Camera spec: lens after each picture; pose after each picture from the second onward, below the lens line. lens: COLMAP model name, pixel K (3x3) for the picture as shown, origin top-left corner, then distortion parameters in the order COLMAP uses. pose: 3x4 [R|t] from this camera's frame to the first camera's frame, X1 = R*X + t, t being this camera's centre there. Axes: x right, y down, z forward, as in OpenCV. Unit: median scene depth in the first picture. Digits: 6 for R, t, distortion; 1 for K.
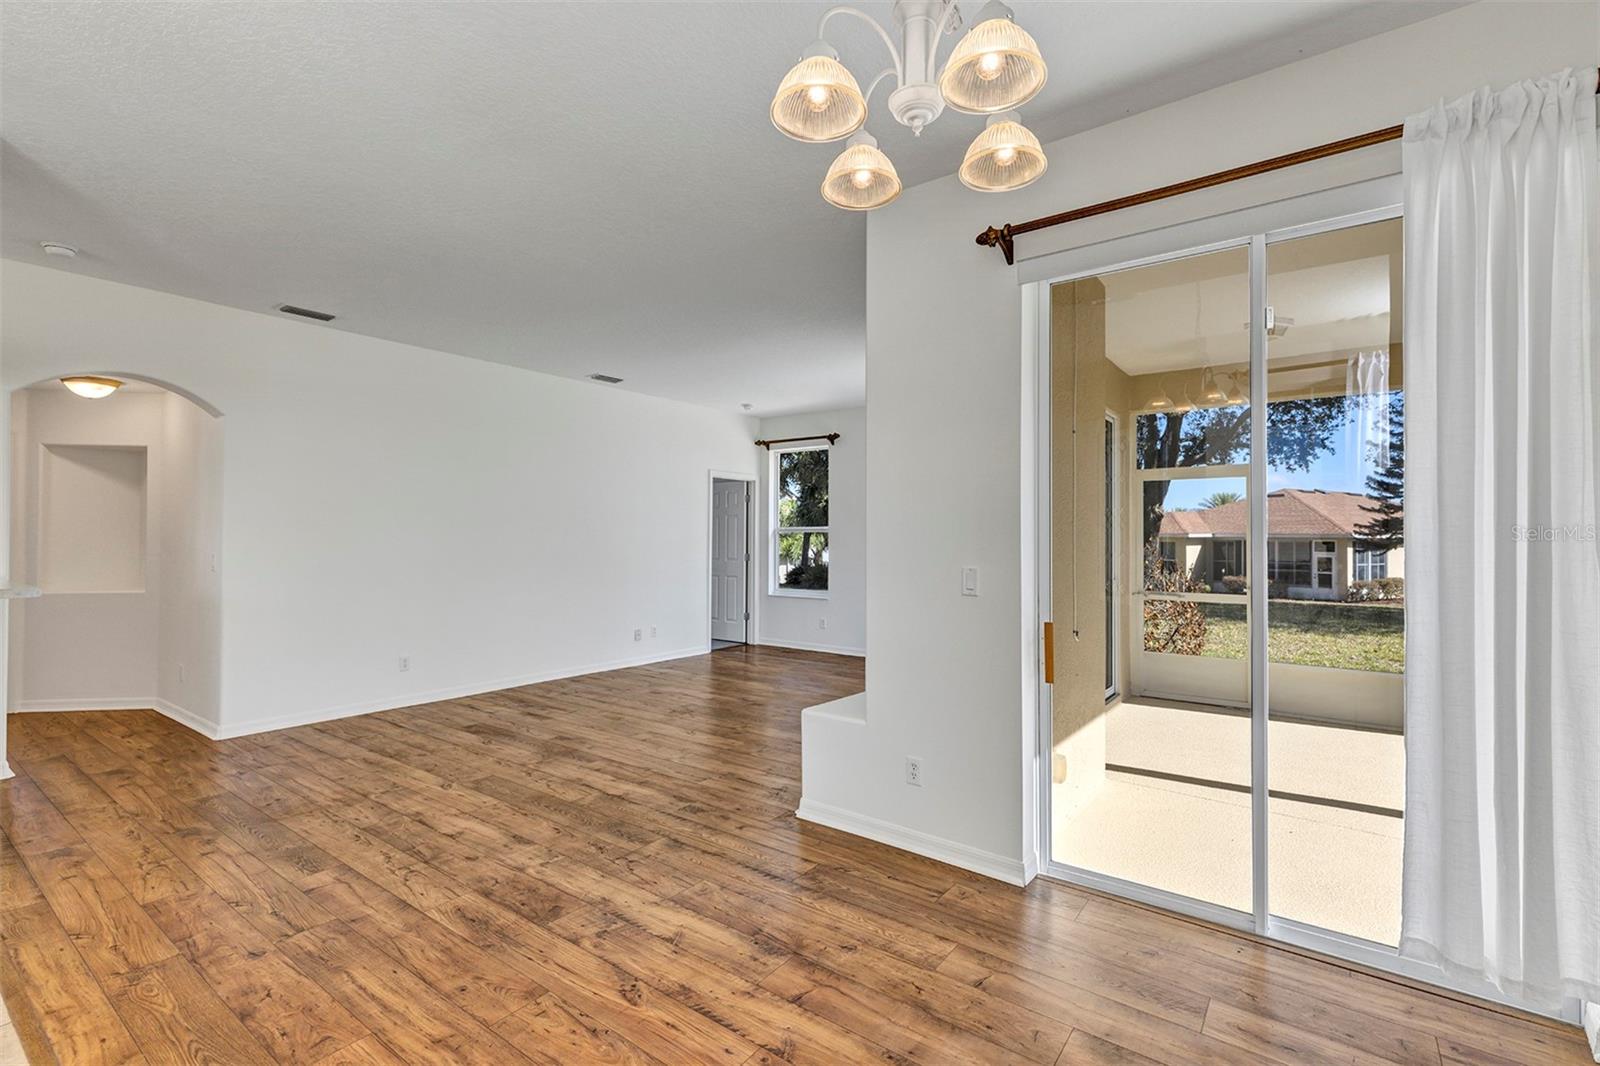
lens RADIAL K [[720.2, 0, 804.8], [0, 720.2, 536.9], [0, 0, 1]] dist [0.008890, -0.000161]
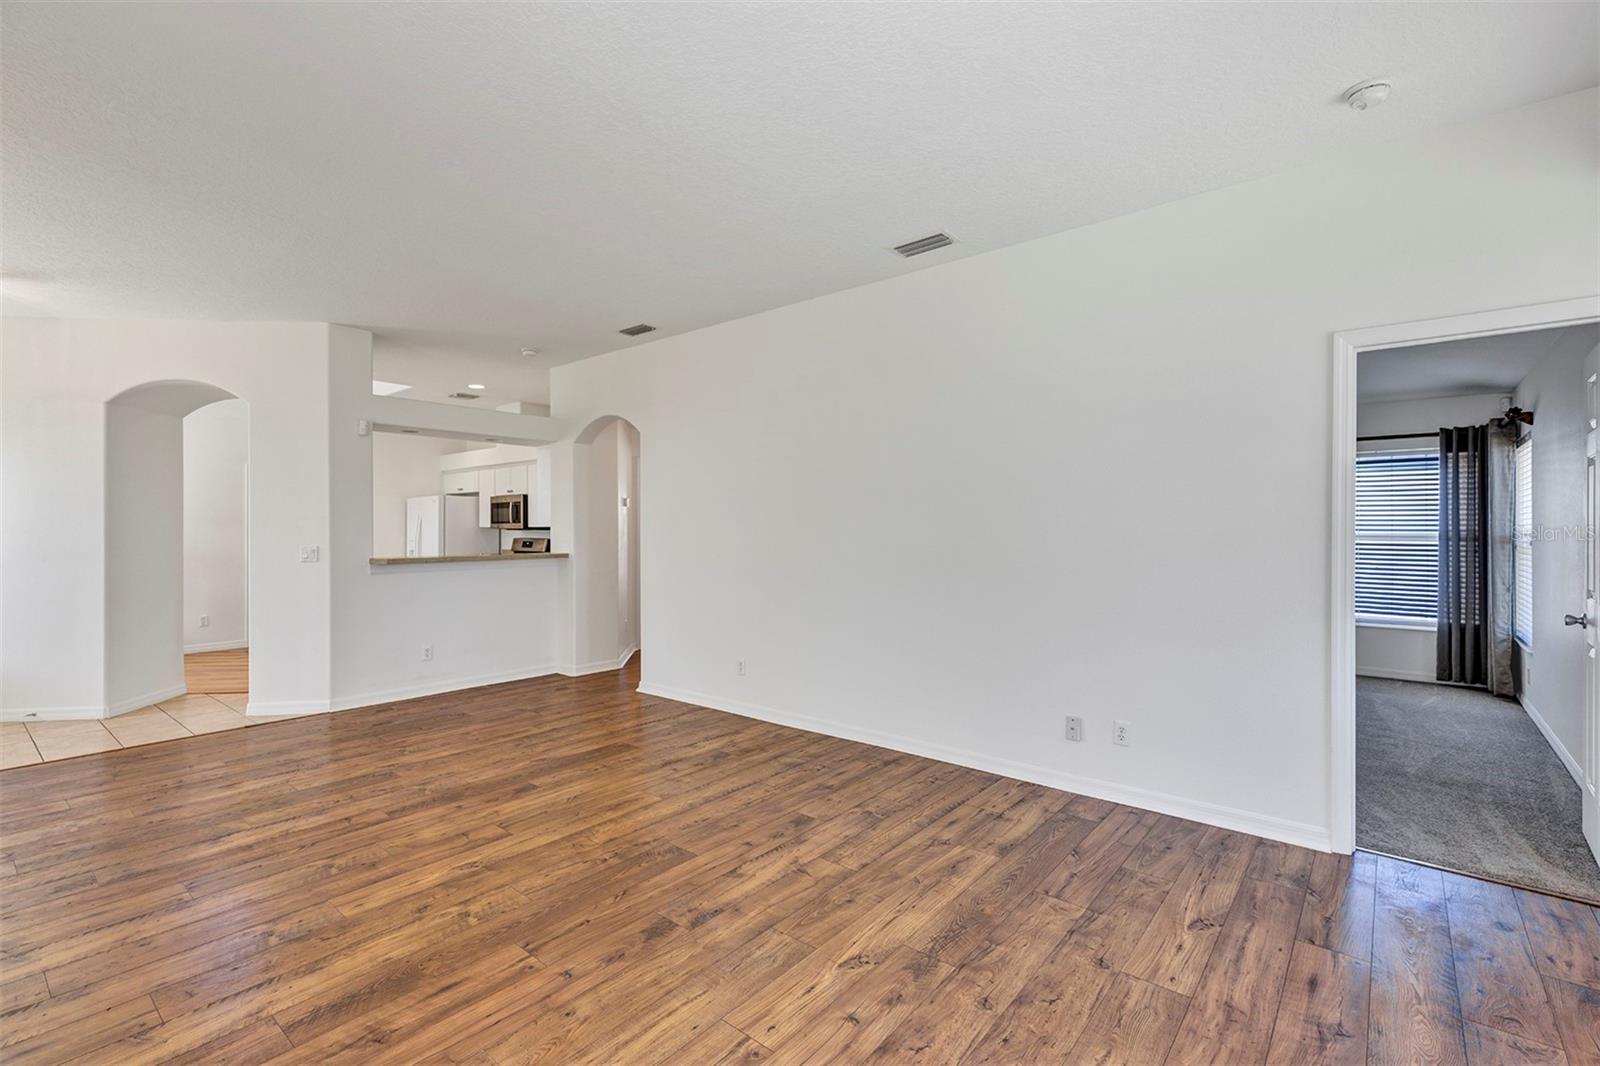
lens RADIAL K [[720.2, 0, 795.0], [0, 720.2, 528.9], [0, 0, 1]] dist [0.008890, -0.000161]
pose [[-0.065944, -0.005155, -0.997810, 0.561624], [0.005450, 0.999970, -0.005527, 0.008689], [0.997808, -0.005803, -0.065914, 1.800118]]
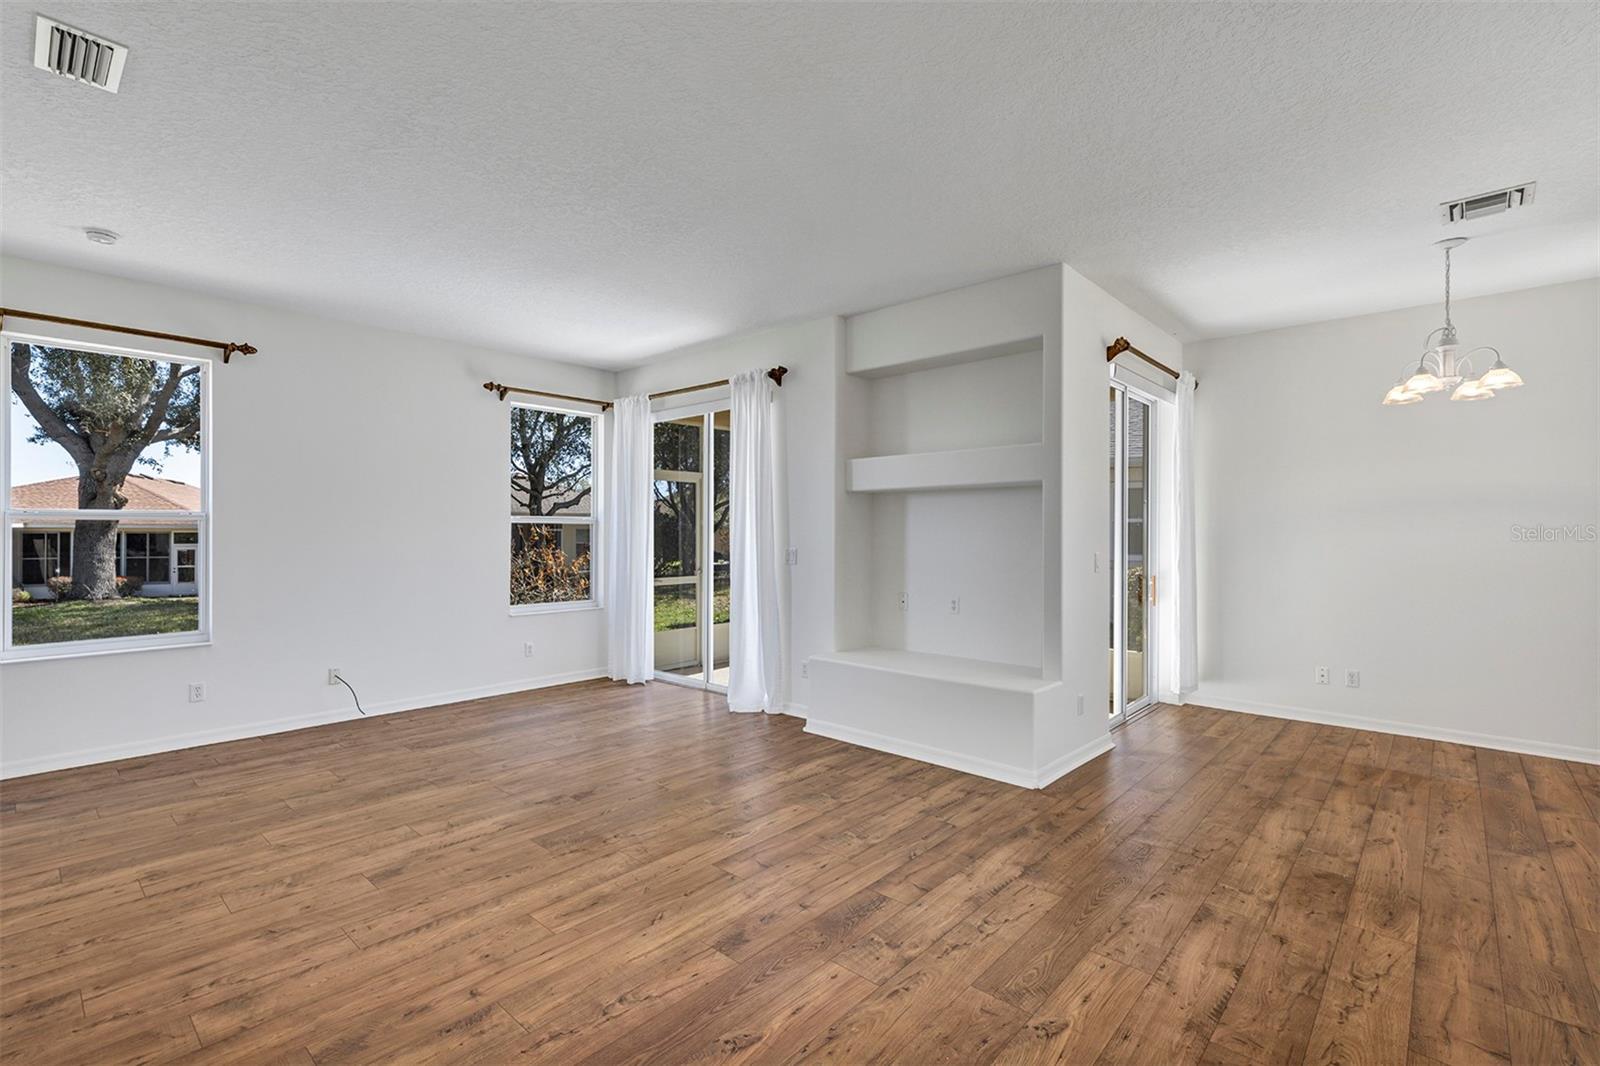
lens RADIAL K [[720.2, 0, 792.2], [0, 720.2, 529.7], [0, 0, 1]] dist [0.008890, -0.000161]
pose [[0.109404, -0.001061, 0.993997, -1.101898], [-0.002354, 0.999996, 0.001326, -0.004546], [-0.993995, -0.002485, 0.109401, 1.216626]]
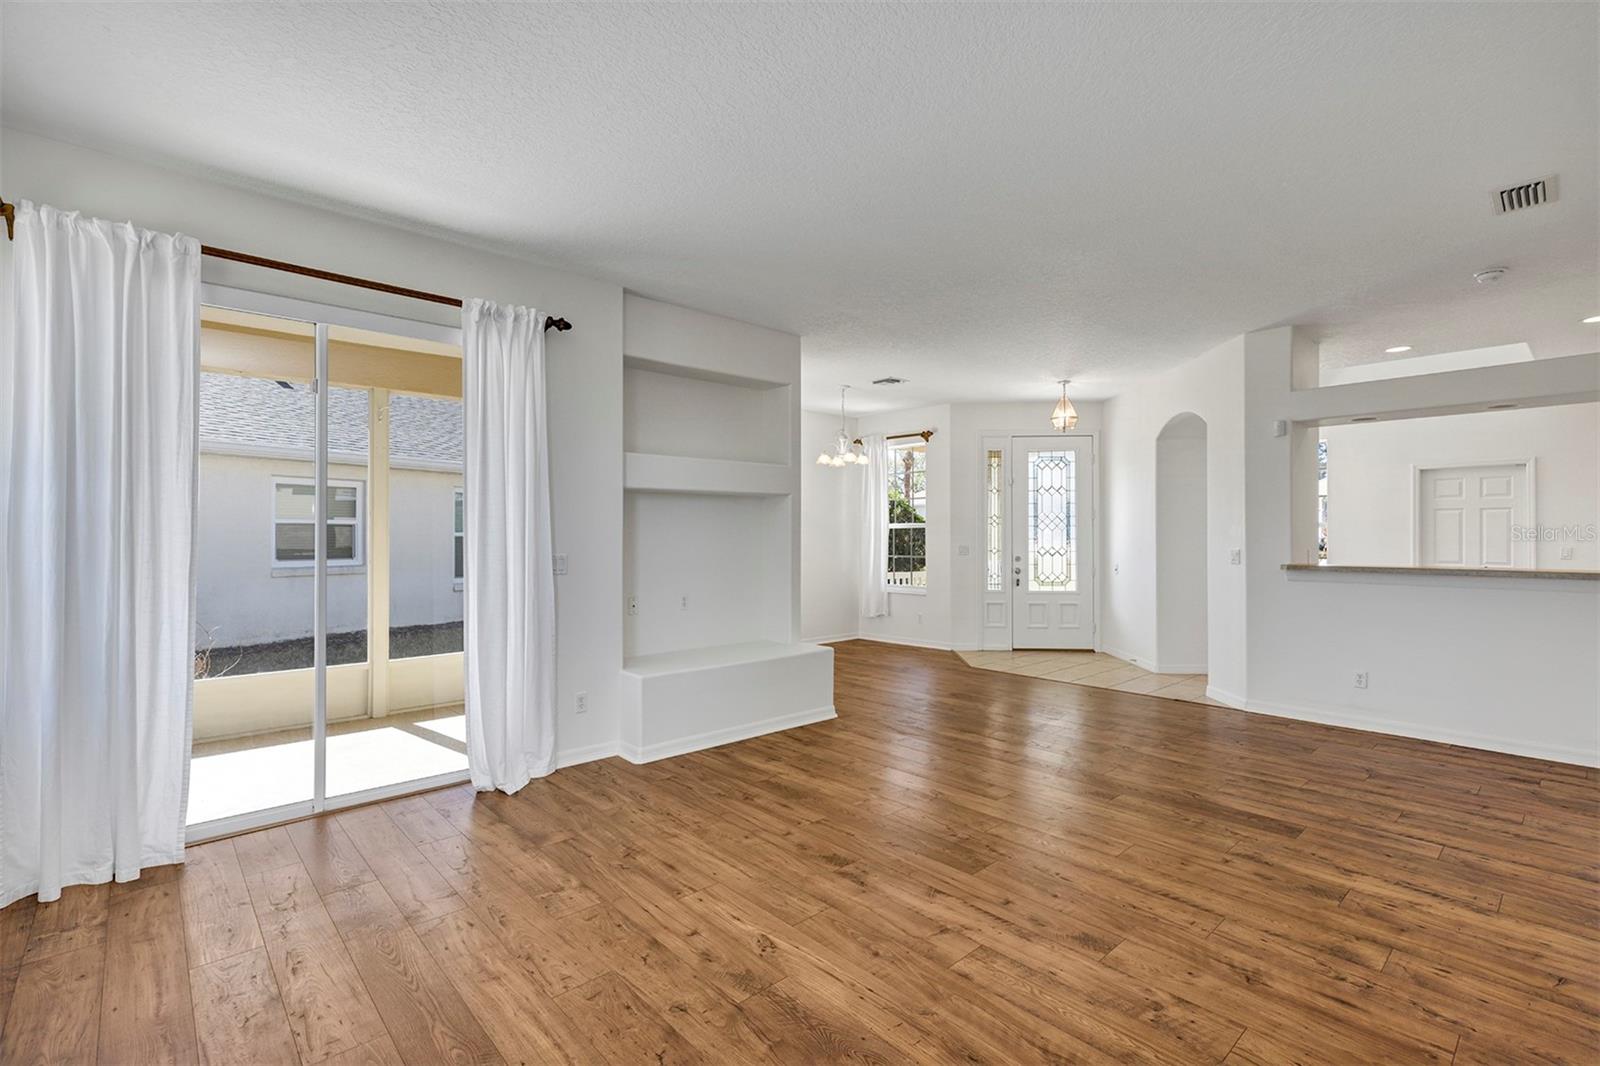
lens RADIAL K [[720.2, 0, 790.3], [0, 720.2, 531.0], [0, 0, 1]] dist [0.008890, -0.000161]
pose [[-0.978344, -0.002077, 0.206974, -0.225088], [-0.003728, 0.999964, -0.007587, 0.003473], [-0.206951, -0.008194, -0.978317, 2.459395]]
